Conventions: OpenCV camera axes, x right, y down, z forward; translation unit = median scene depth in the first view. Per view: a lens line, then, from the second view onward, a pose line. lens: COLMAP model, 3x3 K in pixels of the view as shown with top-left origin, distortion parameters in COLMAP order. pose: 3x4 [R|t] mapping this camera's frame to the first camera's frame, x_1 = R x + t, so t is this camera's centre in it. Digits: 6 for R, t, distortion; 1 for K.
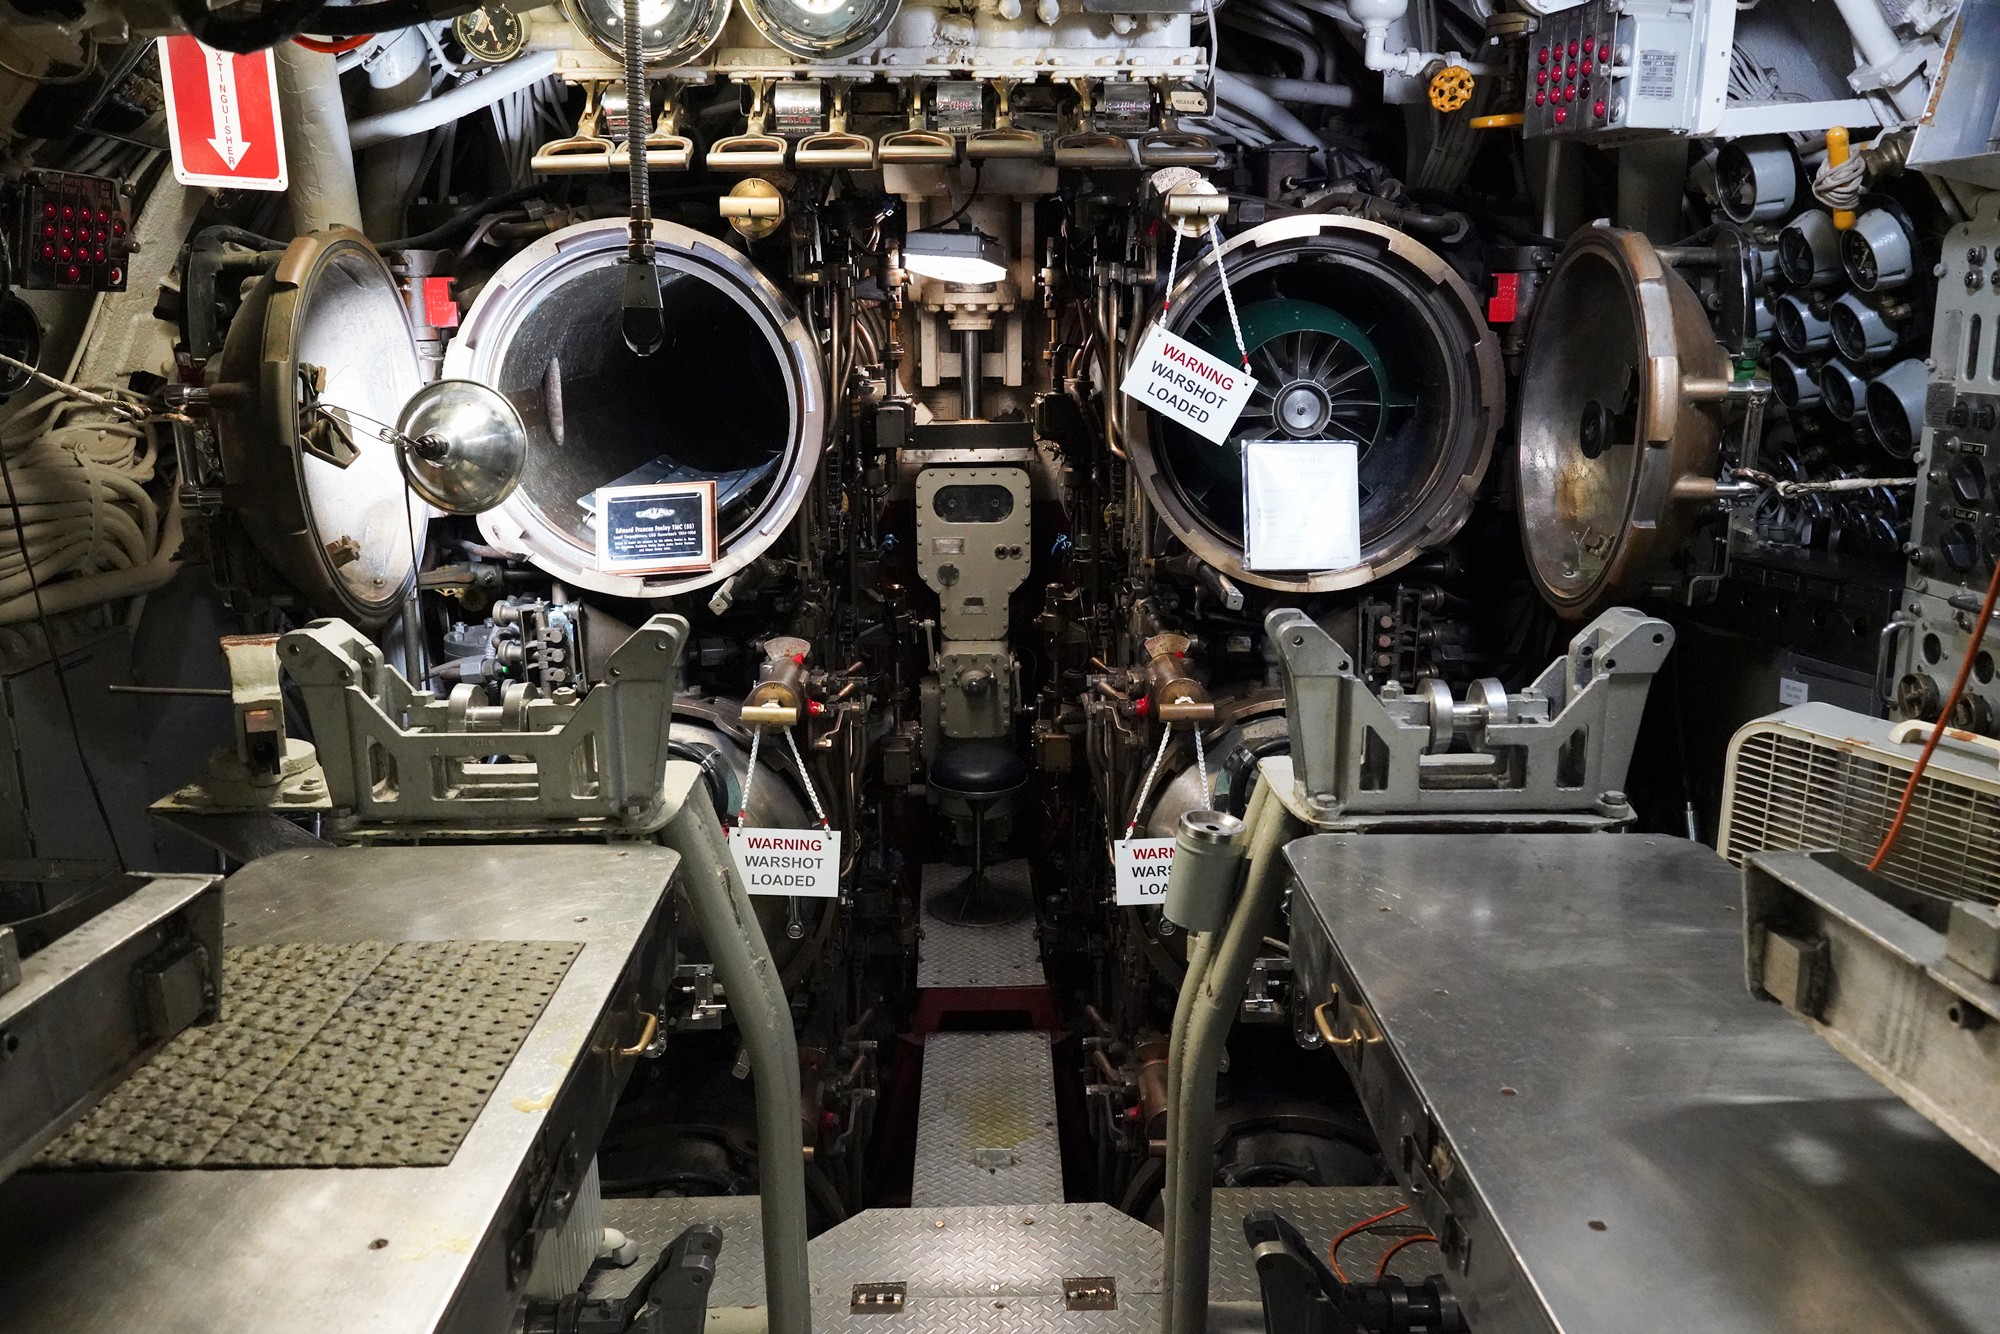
lens RADIAL K [[1575.6, 0, 998.7], [0, 1575.6, 668.5], [0, 0, 1]] dist [-0.003218, 0.007847]
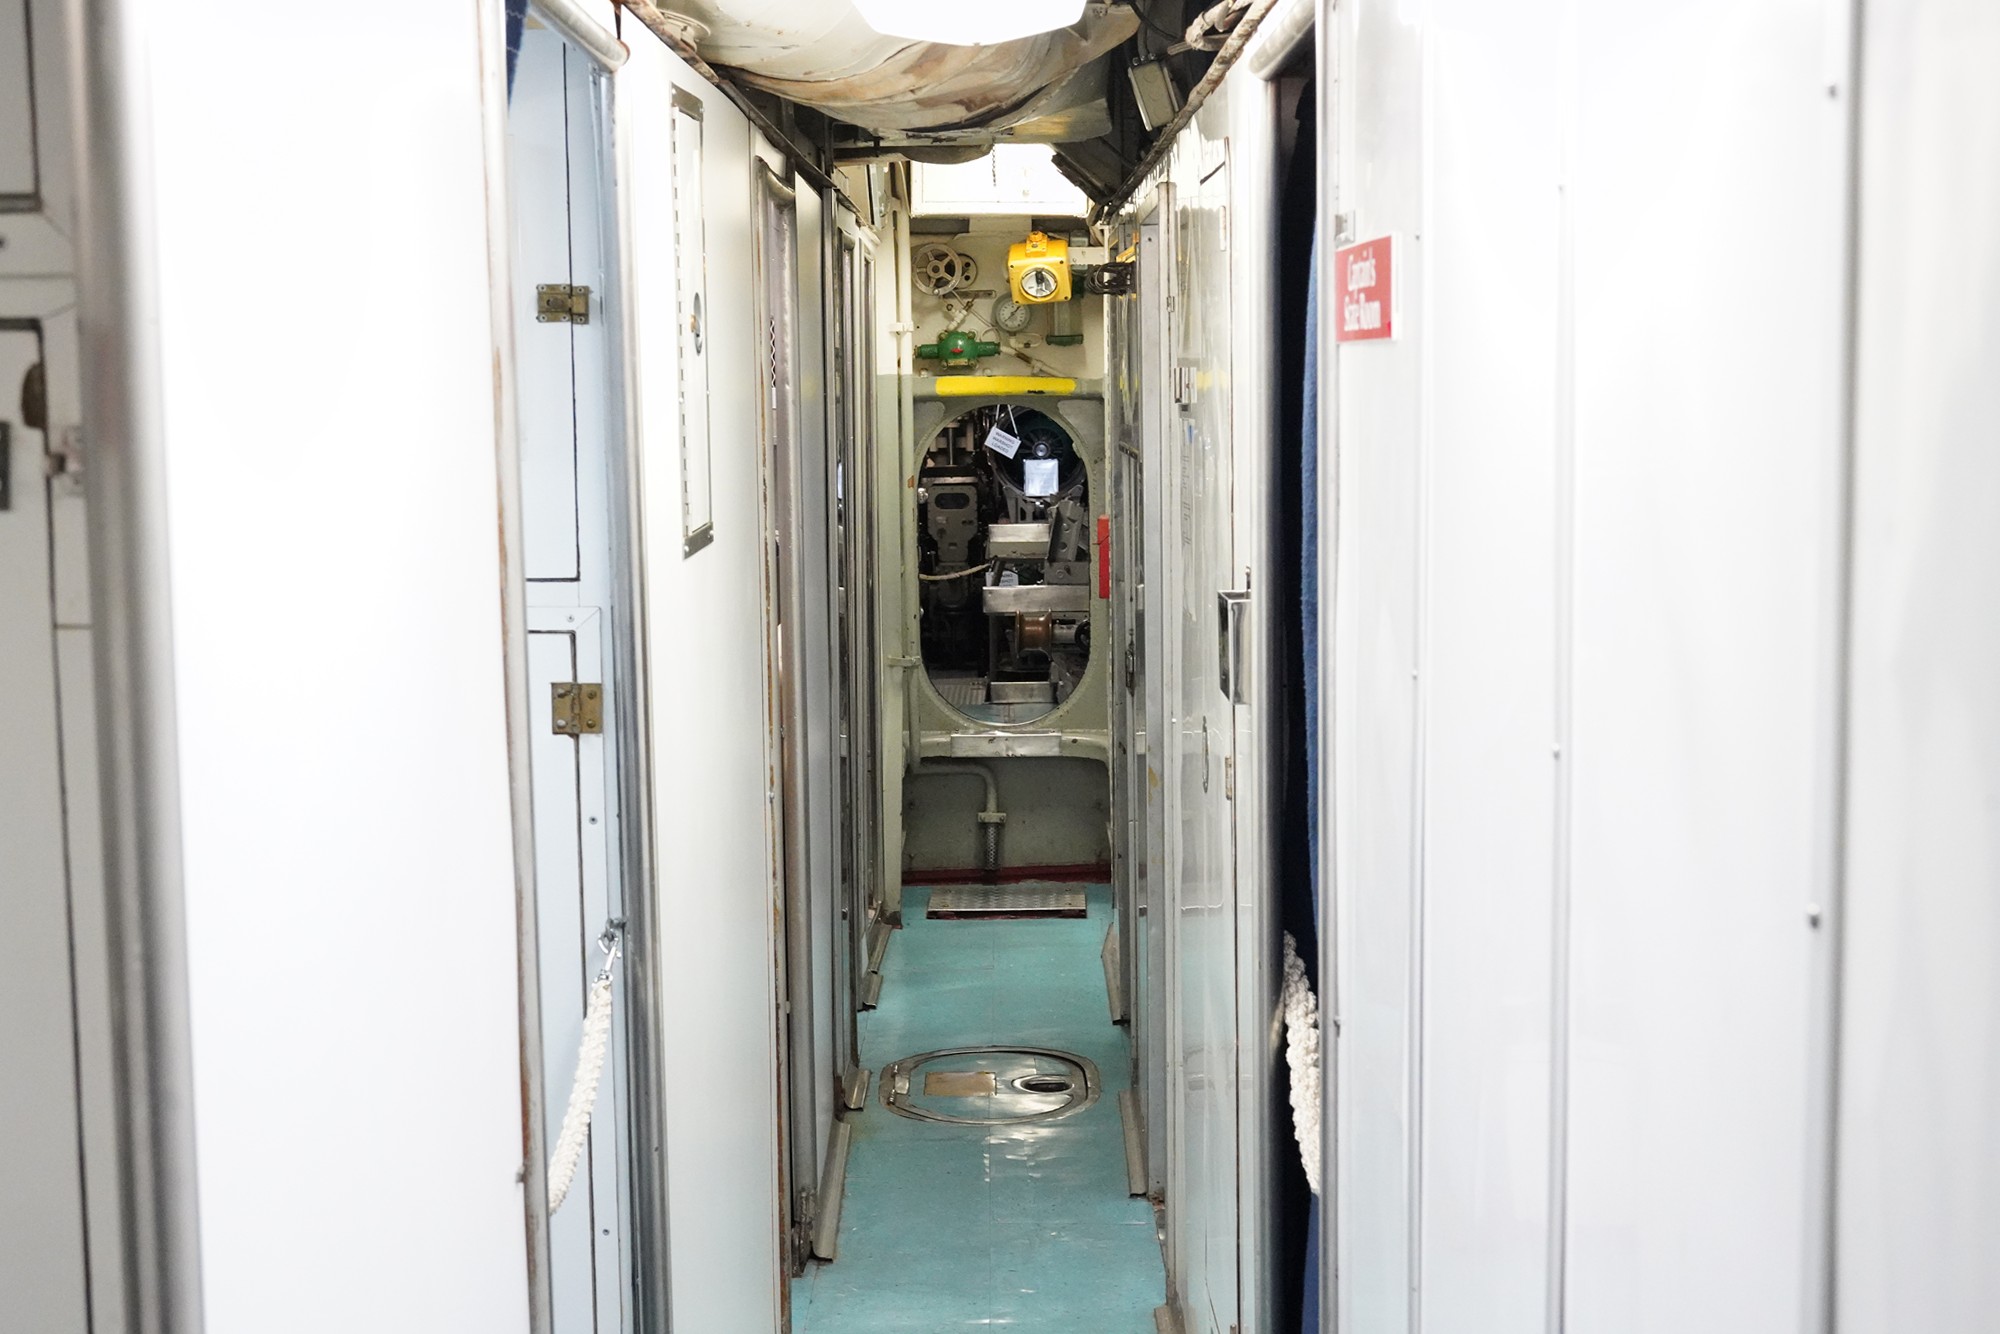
lens RADIAL K [[2578.6, 0, 1000.8], [0, 2578.6, 667.1], [0, 0, 1]] dist [-0.002367, 0.000000]
pose [[0.999654, -0.004490, -0.025910, 0.181390], [0.001397, 0.992990, -0.118188, 0.697573], [0.026259, 0.118111, 0.992653, -3.256063]]
